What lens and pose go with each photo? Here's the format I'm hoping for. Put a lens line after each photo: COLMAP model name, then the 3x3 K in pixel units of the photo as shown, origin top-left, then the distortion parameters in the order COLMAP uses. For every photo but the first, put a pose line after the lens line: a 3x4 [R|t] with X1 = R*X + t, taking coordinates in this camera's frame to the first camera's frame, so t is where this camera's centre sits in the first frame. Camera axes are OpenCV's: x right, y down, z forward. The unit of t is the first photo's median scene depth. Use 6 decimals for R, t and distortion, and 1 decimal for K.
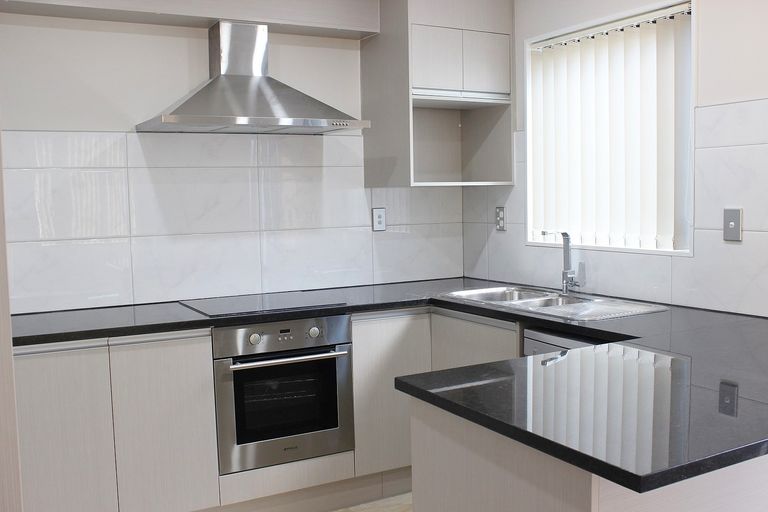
lens RADIAL K [[816.1, 0, 384.0], [0, 816.1, 256.0], [0, 0, 1]] dist [0.009496, -0.001546]
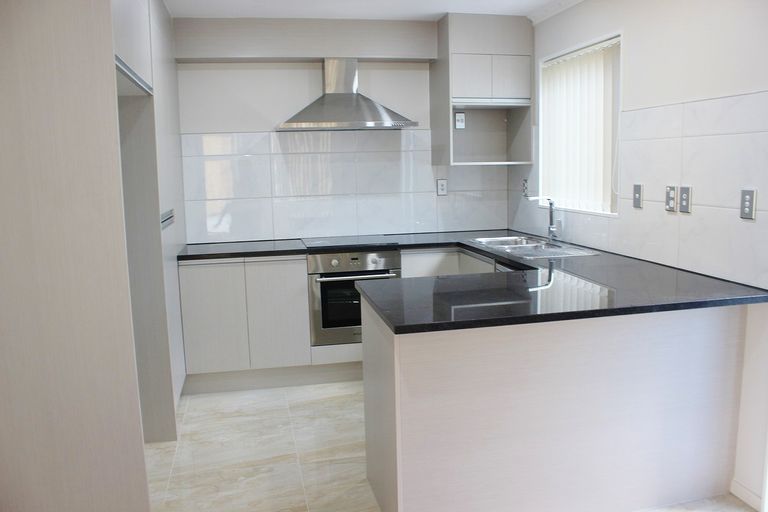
lens RADIAL K [[652.1, 0, 384.0], [0, 652.1, 256.0], [0, 0, 1]] dist [-0.012002, 0.001626]
pose [[0.957889, 0.041541, -0.284118, 0.257156], [-0.021940, 0.997176, 0.071827, -0.004753], [0.286299, -0.062569, 0.956095, -0.162208]]
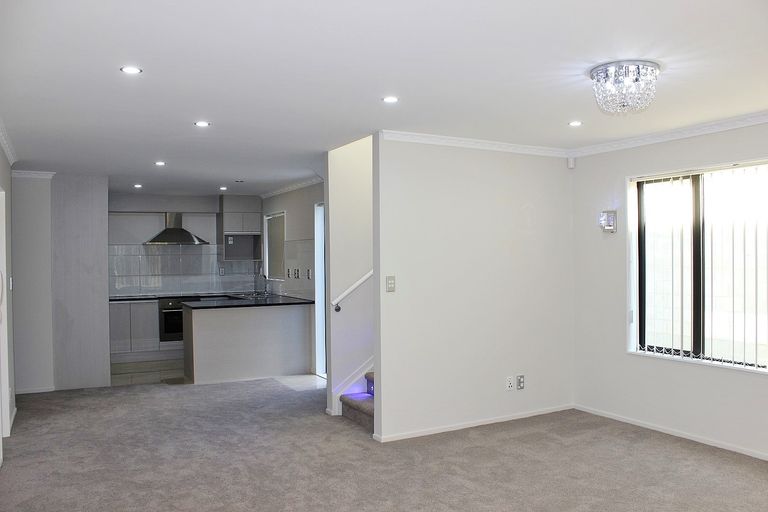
lens RADIAL K [[667.2, 0, 384.0], [0, 667.2, 256.0], [0, 0, 1]] dist [-0.072946, 0.000828]
pose [[0.999546, 0.010128, -0.028366, 0.749269], [-0.012334, 0.996823, -0.078693, 0.095421], [0.027479, 0.079008, 0.996495, -1.645840]]
